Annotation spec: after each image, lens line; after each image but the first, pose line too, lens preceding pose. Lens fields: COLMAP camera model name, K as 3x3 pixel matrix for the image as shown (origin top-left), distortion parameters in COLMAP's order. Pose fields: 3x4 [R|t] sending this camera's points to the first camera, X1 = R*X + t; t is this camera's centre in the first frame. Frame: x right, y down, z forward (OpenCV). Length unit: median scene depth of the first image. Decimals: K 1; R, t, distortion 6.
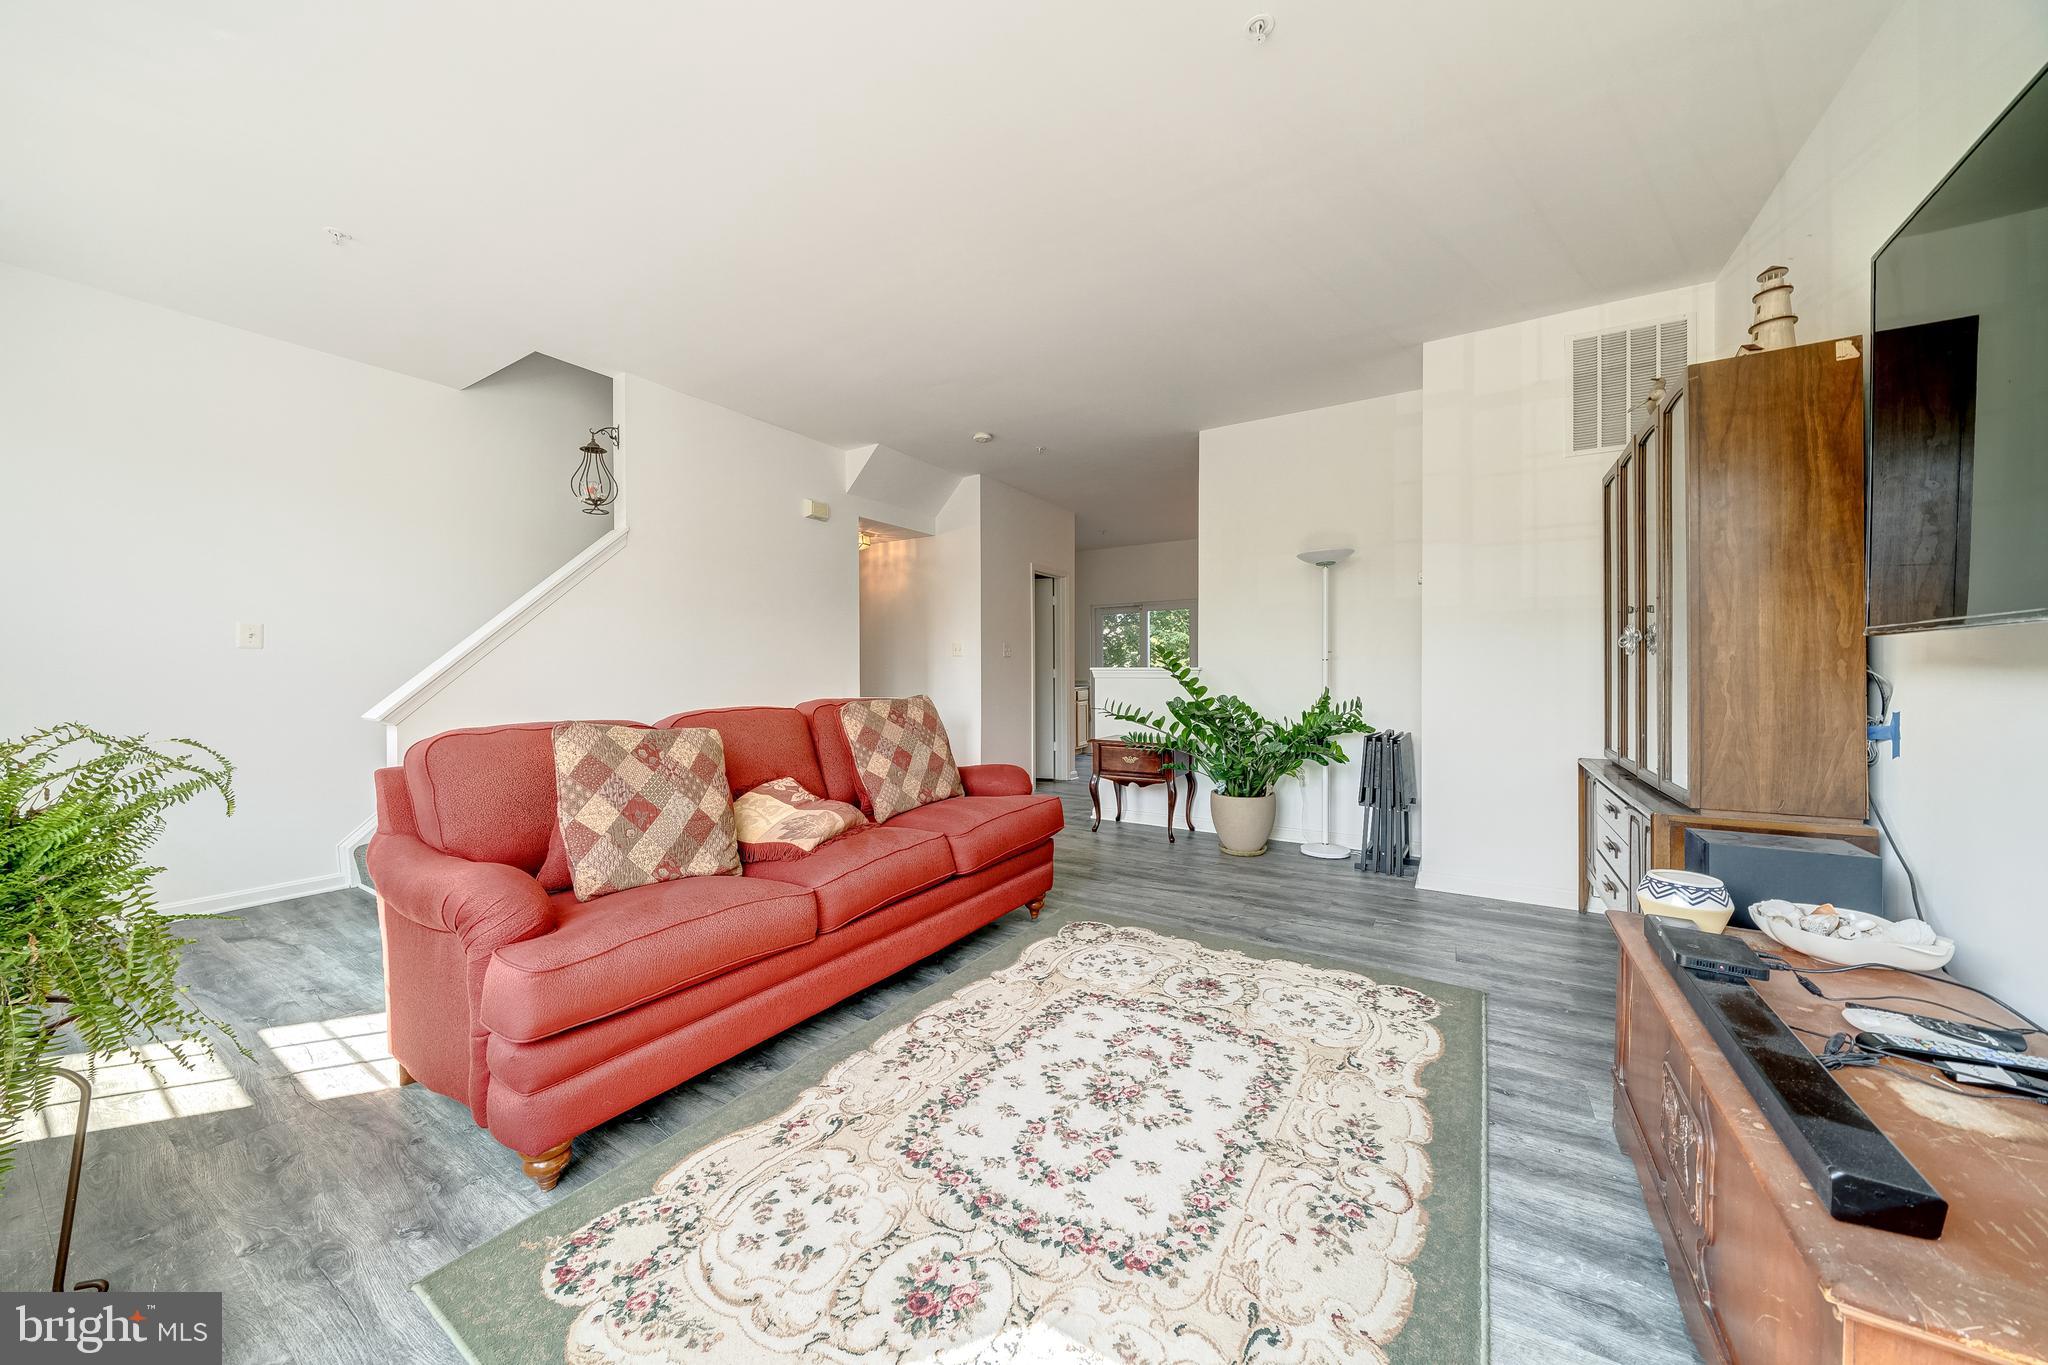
lens RADIAL K [[702.3, 0, 1002.0], [0, 702.3, 676.1], [0, 0, 1]] dist [-0.003751, 0.000083]
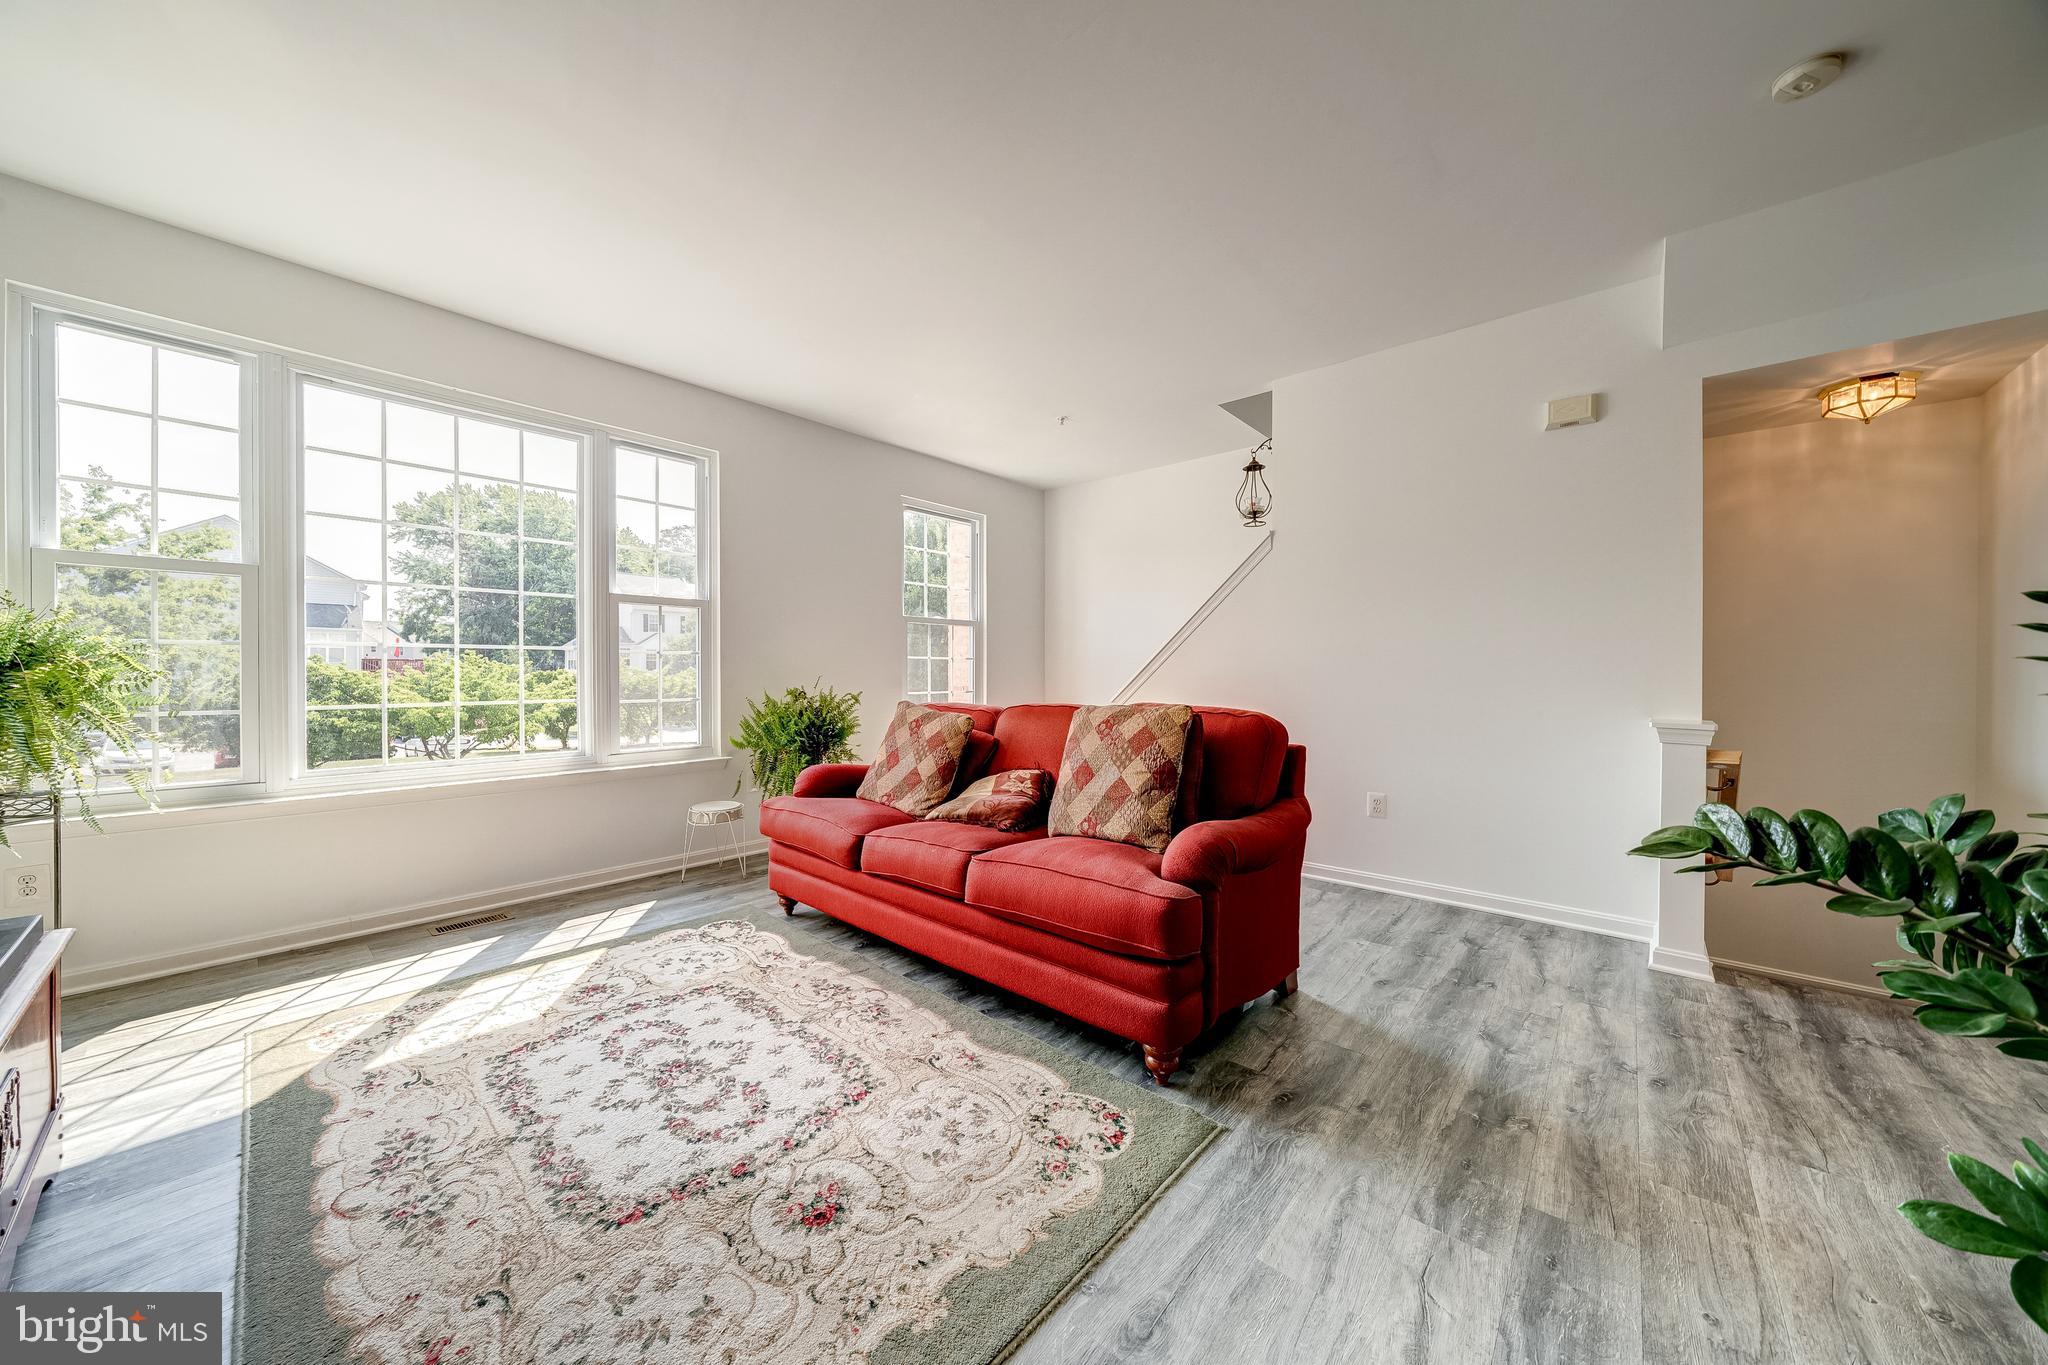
lens RADIAL K [[702.3, 0, 1025.8], [0, 702.3, 678.7], [0, 0, 1]] dist [-0.003751, 0.000083]
pose [[-0.141745, 0.011868, -0.989832, 1.049169], [-0.008466, 0.999877, 0.013201, -0.014107], [0.989867, 0.010251, -0.141627, 1.558829]]
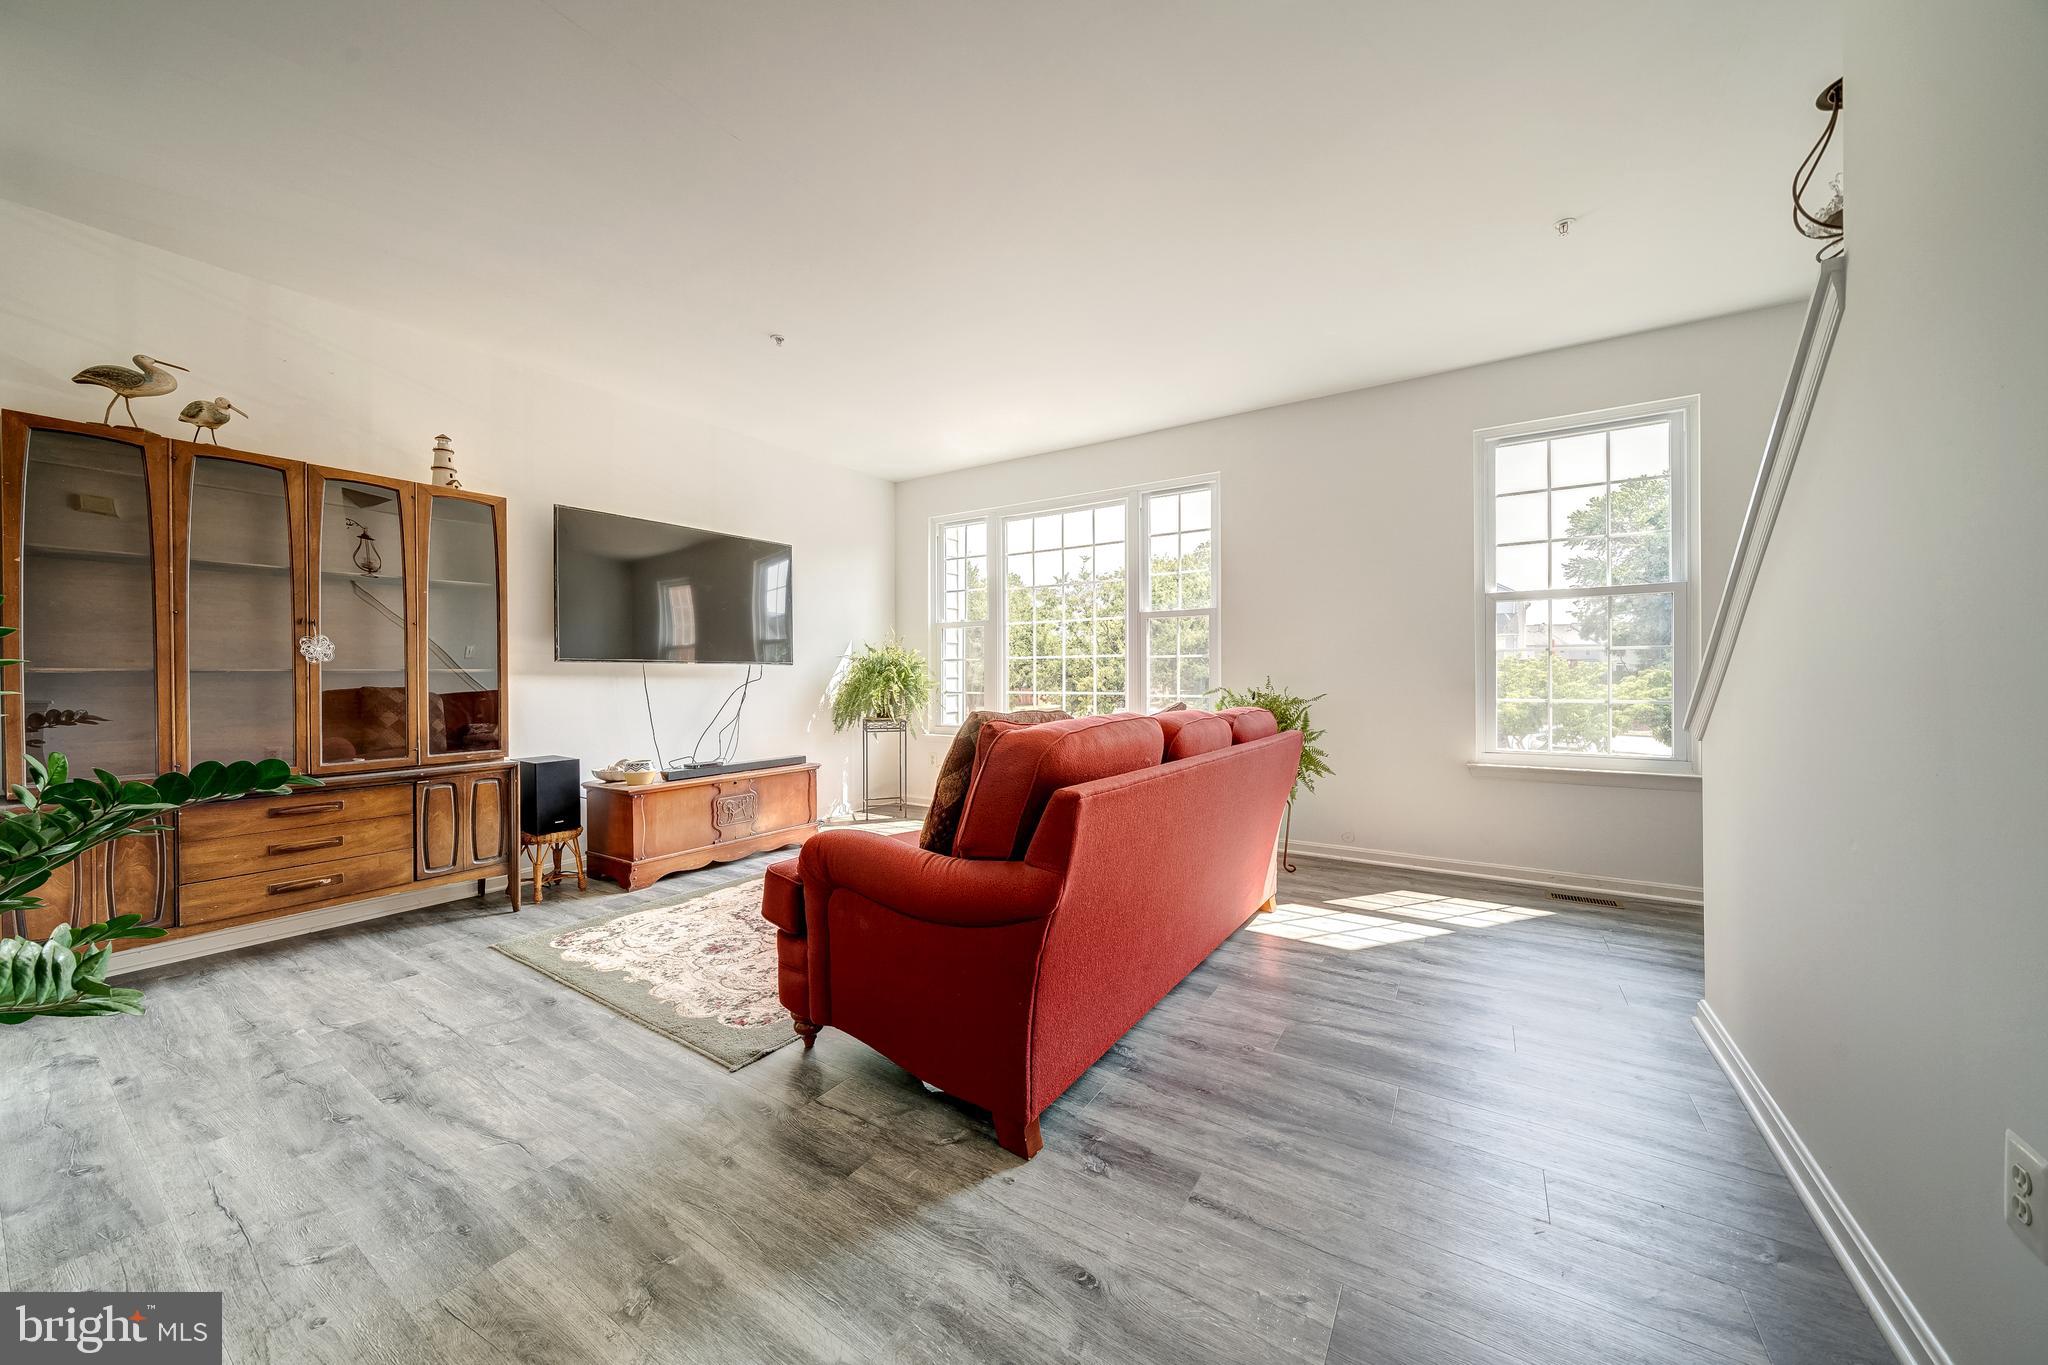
lens RADIAL K [[702.3, 0, 1009.7], [0, 702.3, 653.3], [0, 0, 1]] dist [-0.003751, 0.000083]
pose [[-0.999953, 0.008184, 0.005144, -0.238932], [0.008071, 0.999737, -0.021481, -0.012334], [-0.005319, -0.021439, -0.999756, 2.683851]]
